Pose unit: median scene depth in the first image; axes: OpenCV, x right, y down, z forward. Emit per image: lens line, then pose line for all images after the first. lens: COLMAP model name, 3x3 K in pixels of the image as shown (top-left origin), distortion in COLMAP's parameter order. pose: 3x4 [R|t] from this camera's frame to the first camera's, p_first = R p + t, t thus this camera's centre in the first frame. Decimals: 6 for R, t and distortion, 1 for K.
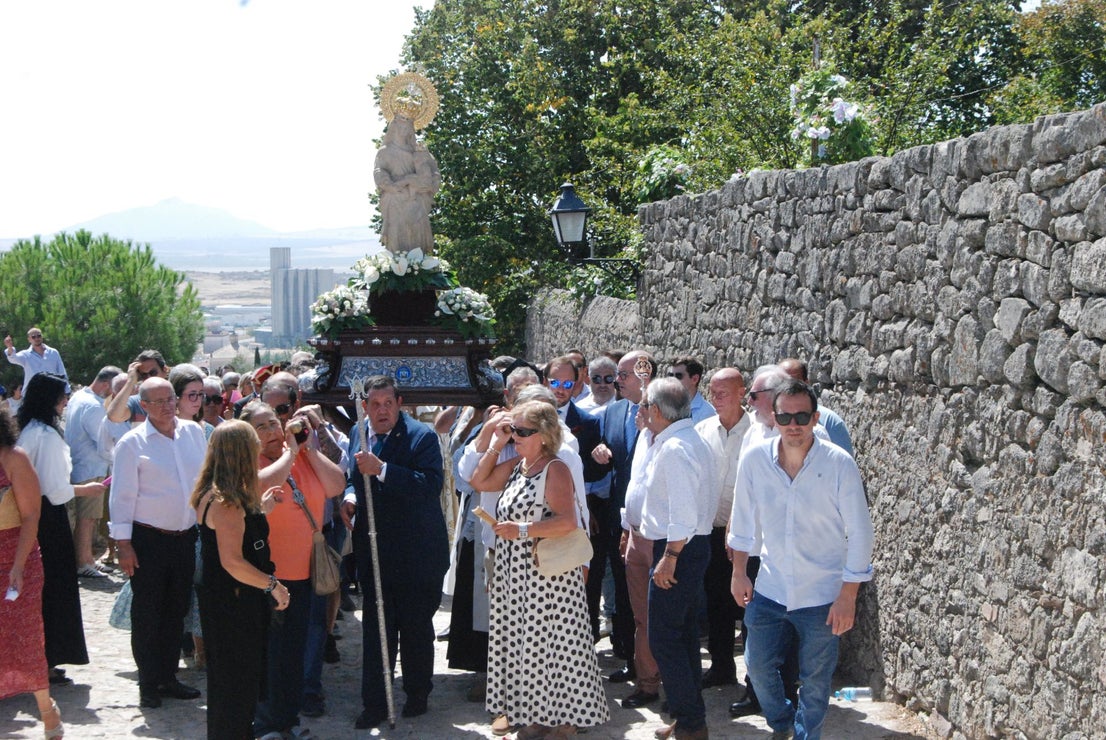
lens RADIAL K [[1135.8, 0, 544.0], [0, 1135.8, 389.2], [0, 0, 1]] dist [-0.147673, 0.128528]
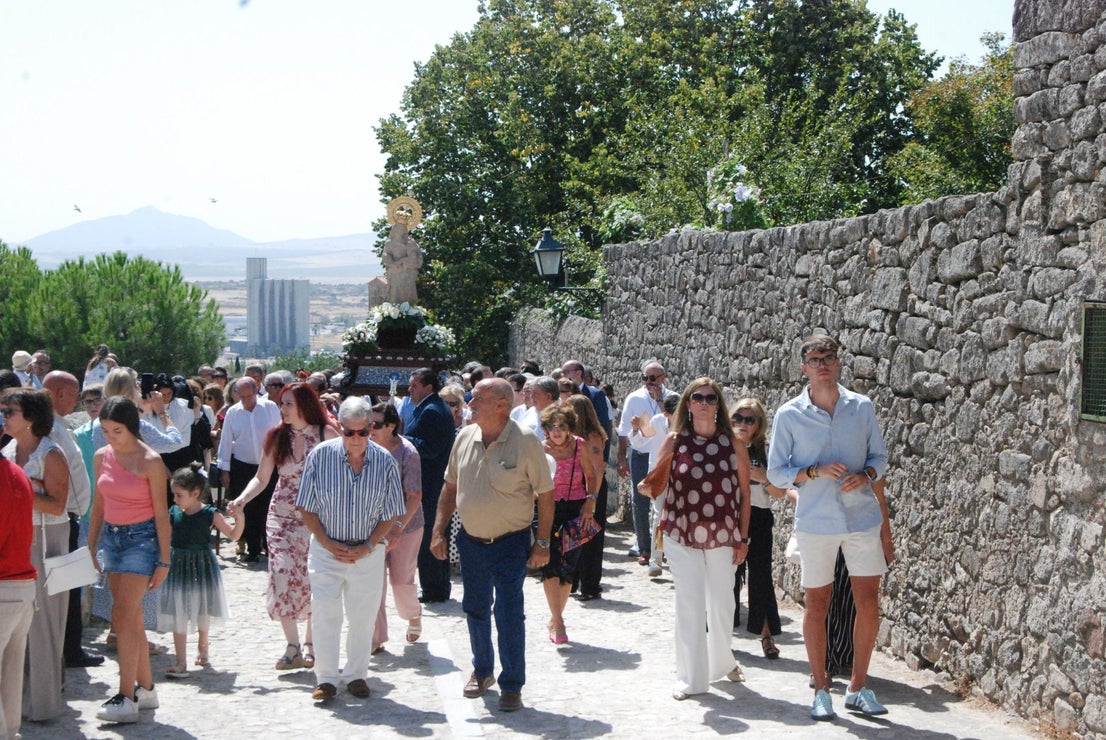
lens RADIAL K [[1135.8, 0, 544.0], [0, 1135.8, 389.2], [0, 0, 1]] dist [-0.147673, 0.128528]
pose [[0.999726, 0.007927, 0.022035, -0.010707], [-0.007687, 0.999911, -0.010946, 0.014491], [-0.022120, 0.010773, 0.999697, -0.311776]]
